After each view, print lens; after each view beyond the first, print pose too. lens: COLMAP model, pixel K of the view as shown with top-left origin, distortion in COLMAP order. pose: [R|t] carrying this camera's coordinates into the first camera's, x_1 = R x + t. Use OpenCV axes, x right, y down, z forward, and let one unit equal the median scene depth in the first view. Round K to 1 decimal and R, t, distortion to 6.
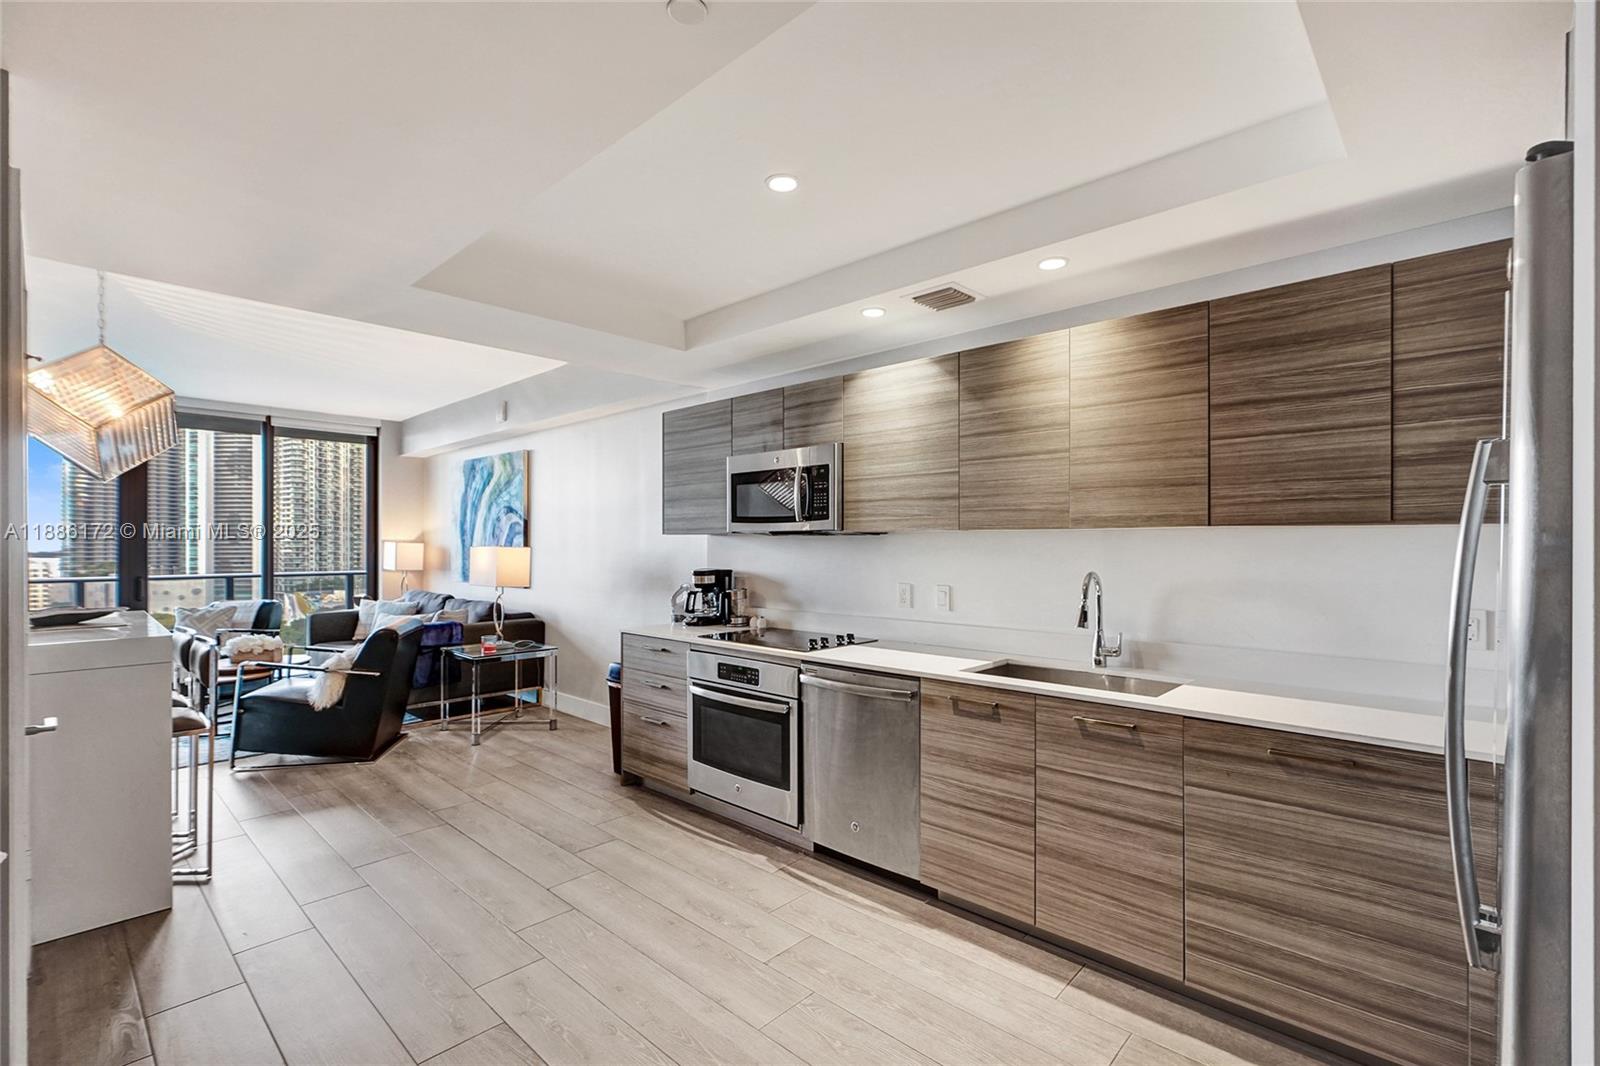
lens RADIAL K [[726.0, 0, 791.5], [0, 726.0, 542.2], [0, 0, 1]] dist [-0.008526, 0.004149]
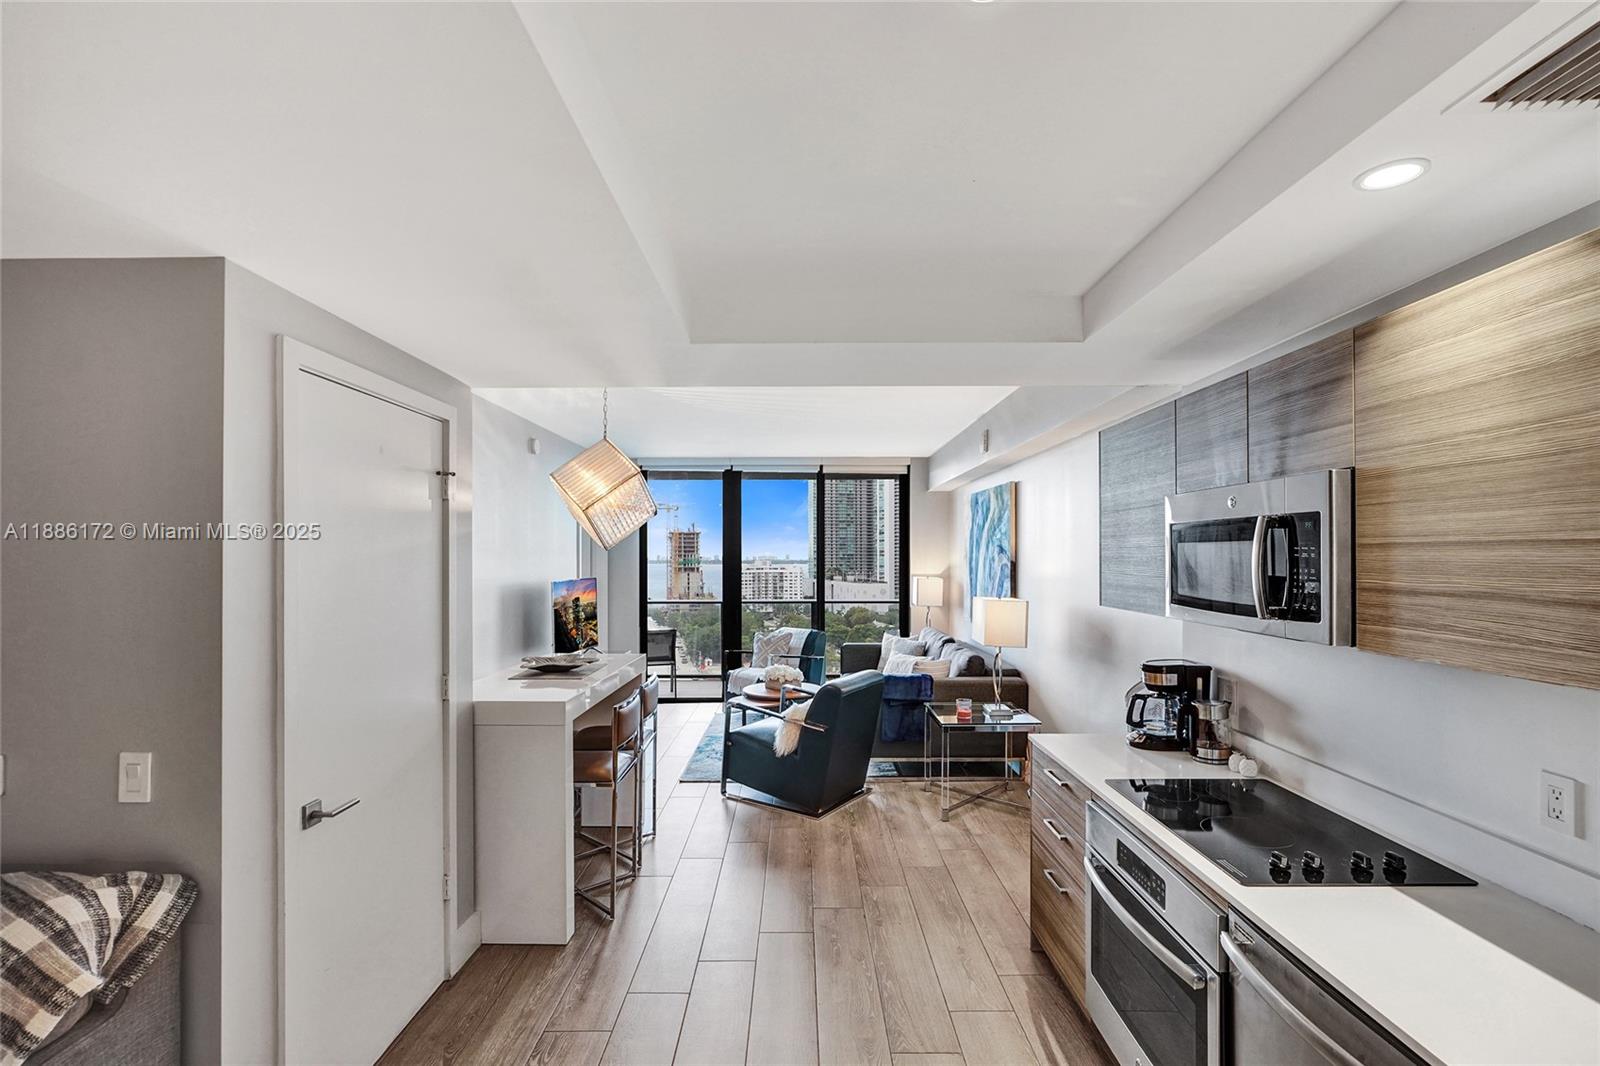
lens RADIAL K [[726.0, 0, 797.8], [0, 726.0, 551.6], [0, 0, 1]] dist [-0.008526, 0.004149]
pose [[0.690405, -0.003664, -0.723414, 0.133024], [0.003622, 0.999992, -0.001608, -0.065746], [0.723414, -0.001510, 0.690413, 0.323915]]
